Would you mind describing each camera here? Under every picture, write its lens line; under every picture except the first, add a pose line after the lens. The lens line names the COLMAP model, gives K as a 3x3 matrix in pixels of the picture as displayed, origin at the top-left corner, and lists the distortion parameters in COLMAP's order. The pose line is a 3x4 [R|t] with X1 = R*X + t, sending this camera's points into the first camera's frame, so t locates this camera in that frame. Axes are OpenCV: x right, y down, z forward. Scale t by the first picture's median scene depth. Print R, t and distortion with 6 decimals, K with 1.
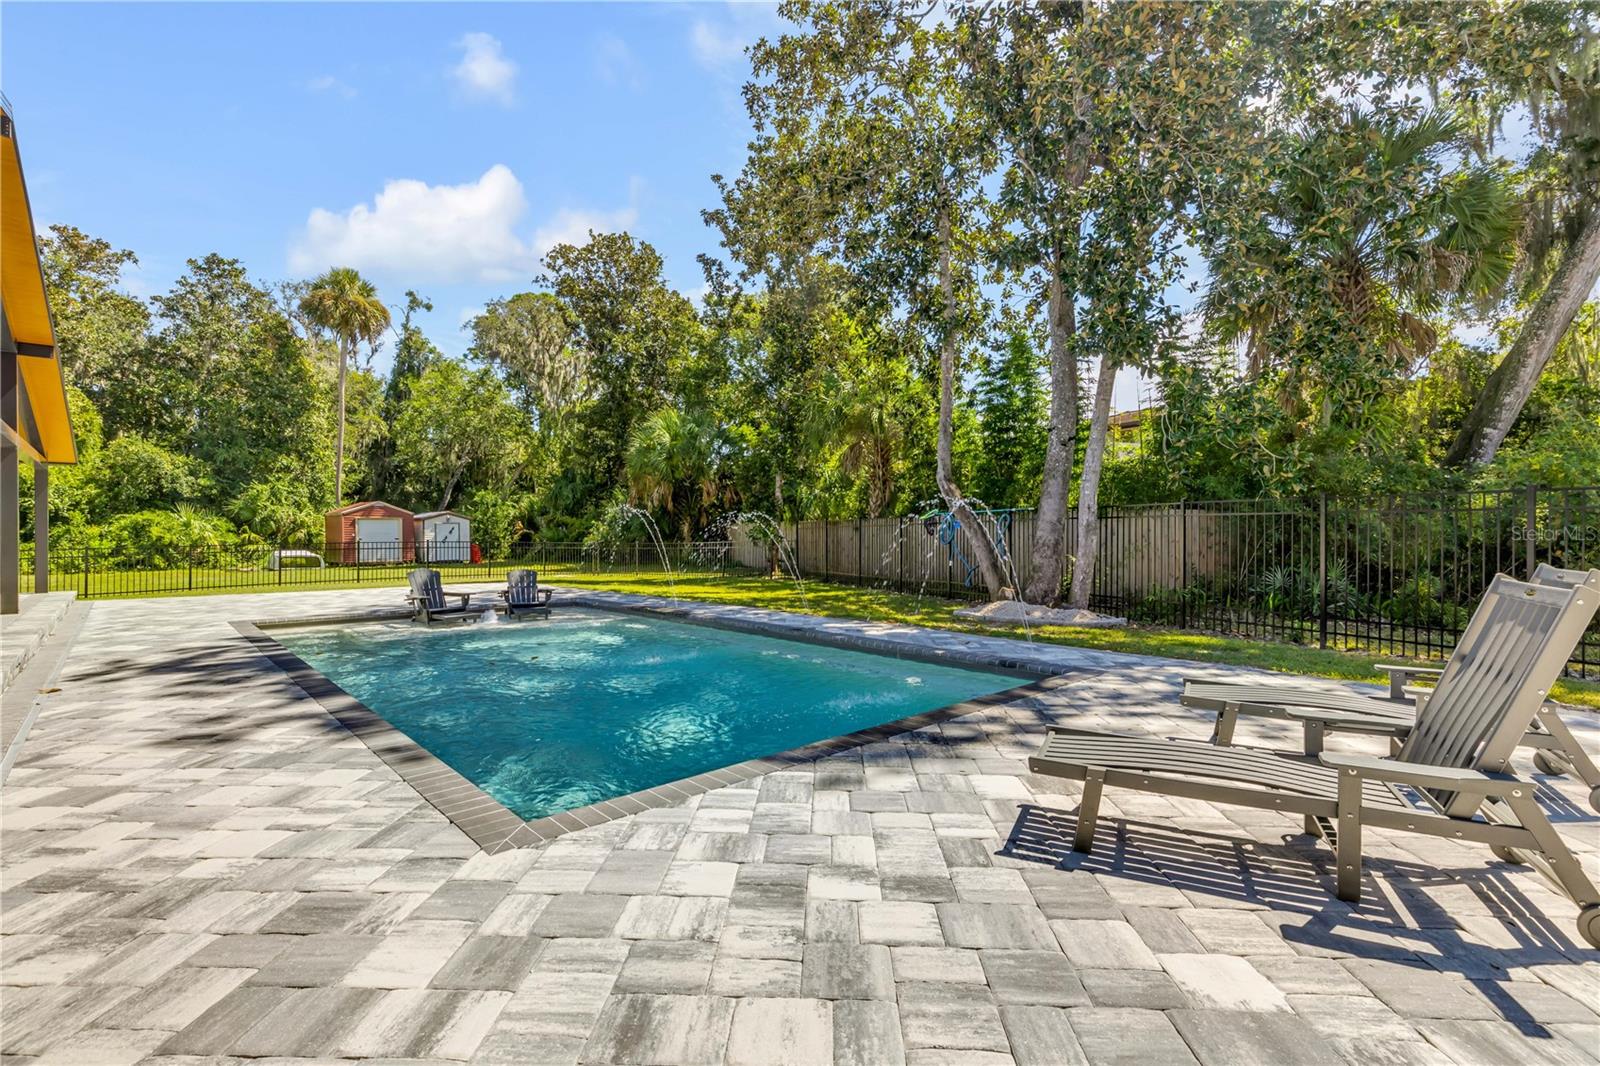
lens RADIAL K [[723.4, 0, 797.0], [0, 723.4, 536.9], [0, 0, 1]] dist [0.002644, 0.000130]
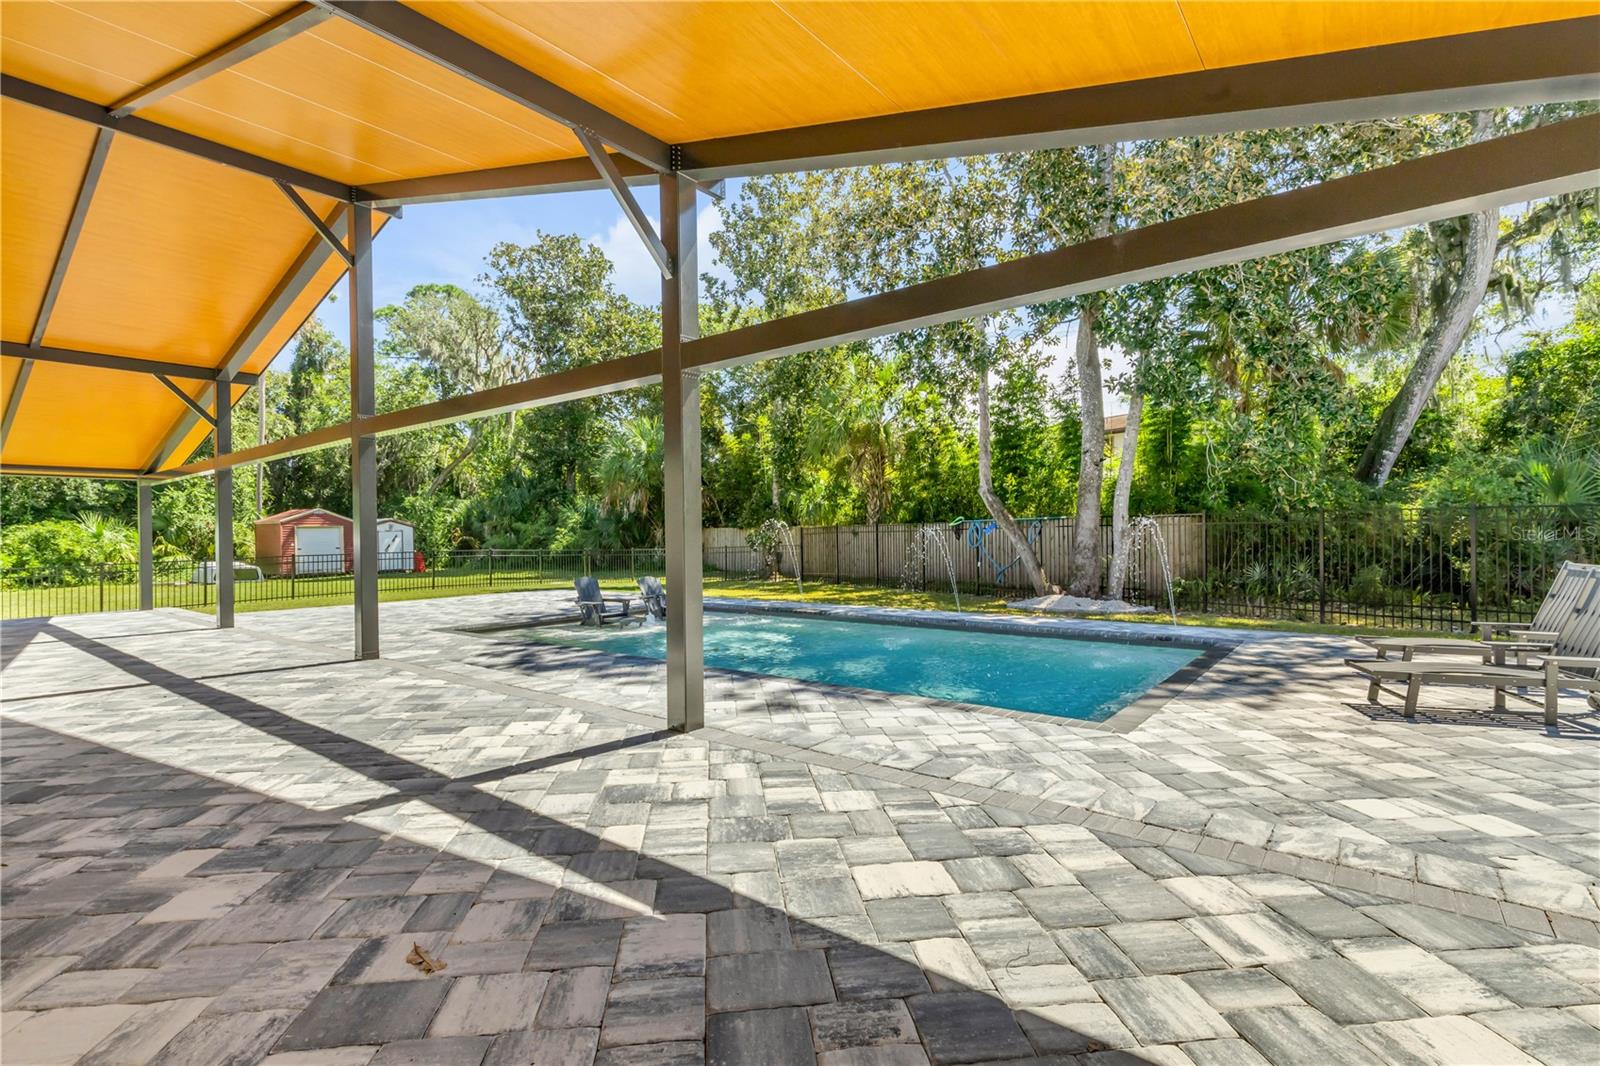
lens RADIAL K [[740.4, 0, 800.0], [0, 740.4, 533.0], [0, 0, 1]] dist [0.005917, -0.000616]
pose [[0.987302, -0.010256, 0.158525, -0.113397], [0.011469, 0.999912, -0.006739, -0.003821], [-0.158442, 0.008472, 0.987332, -0.051076]]
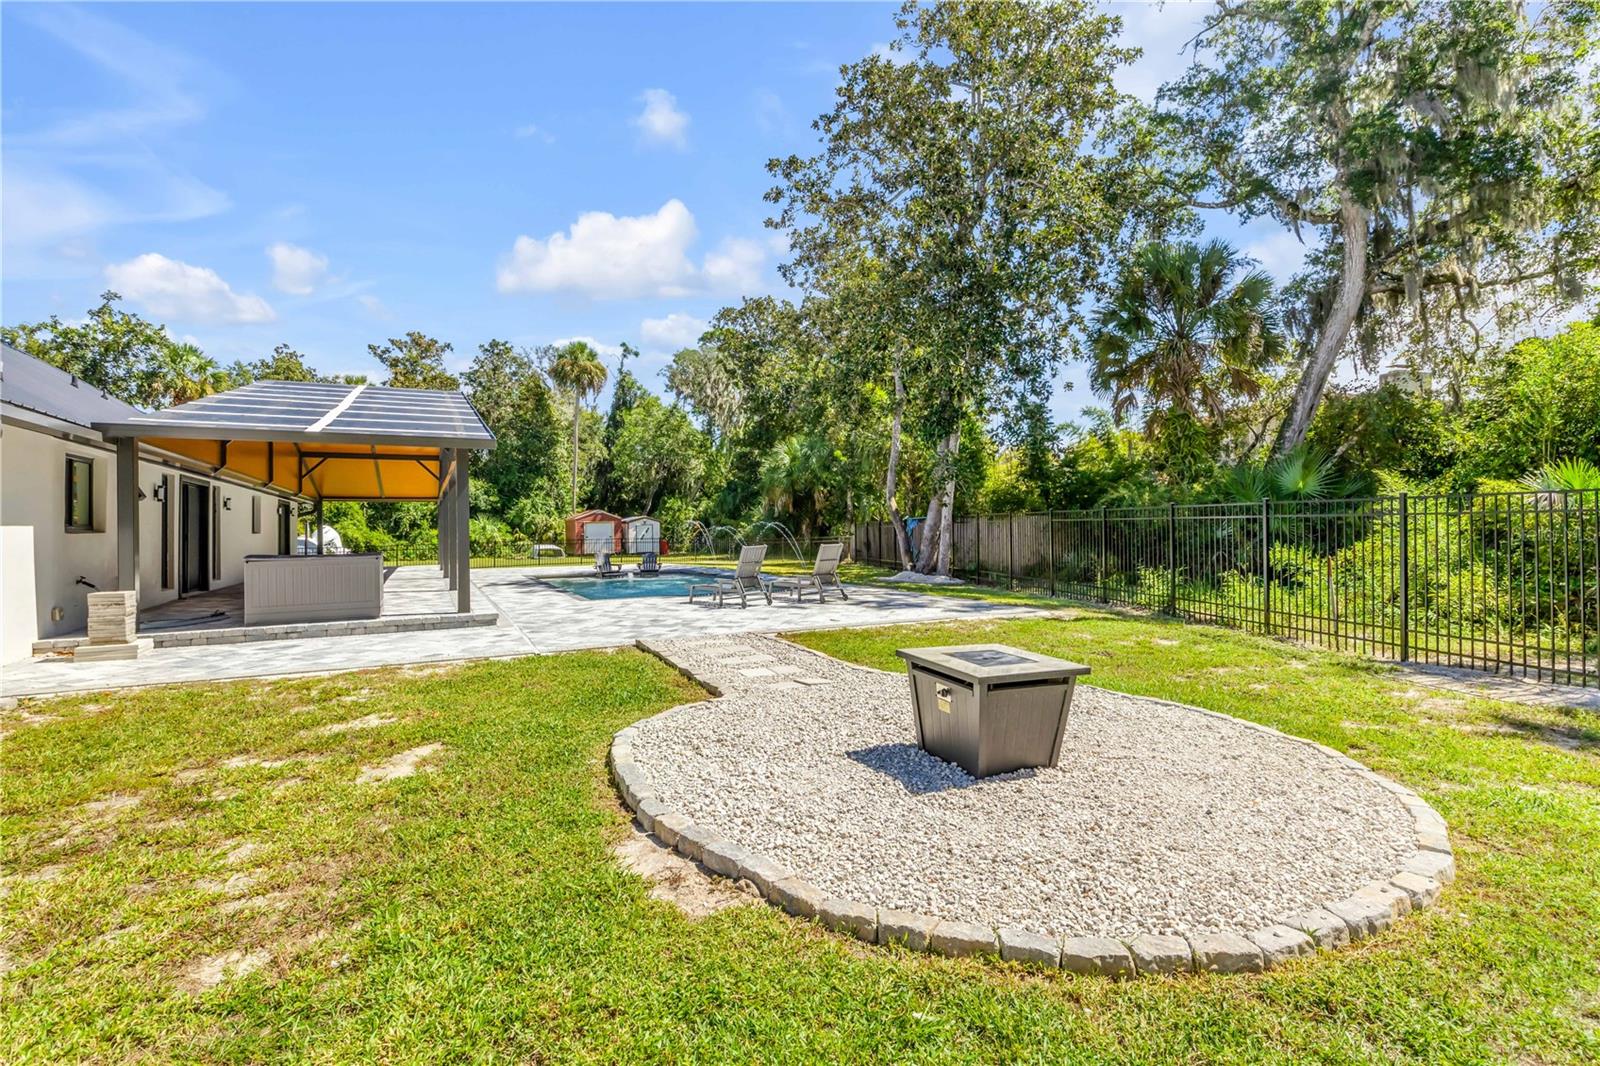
lens RADIAL K [[740.4, 0, 800.0], [0, 740.4, 533.0], [0, 0, 1]] dist [0.005917, -0.000616]
pose [[0.961780, -0.007138, -0.273731, 0.188298], [0.007356, 0.999973, -0.000231, -0.001344], [0.273726, -0.001791, 0.961806, -0.270016]]
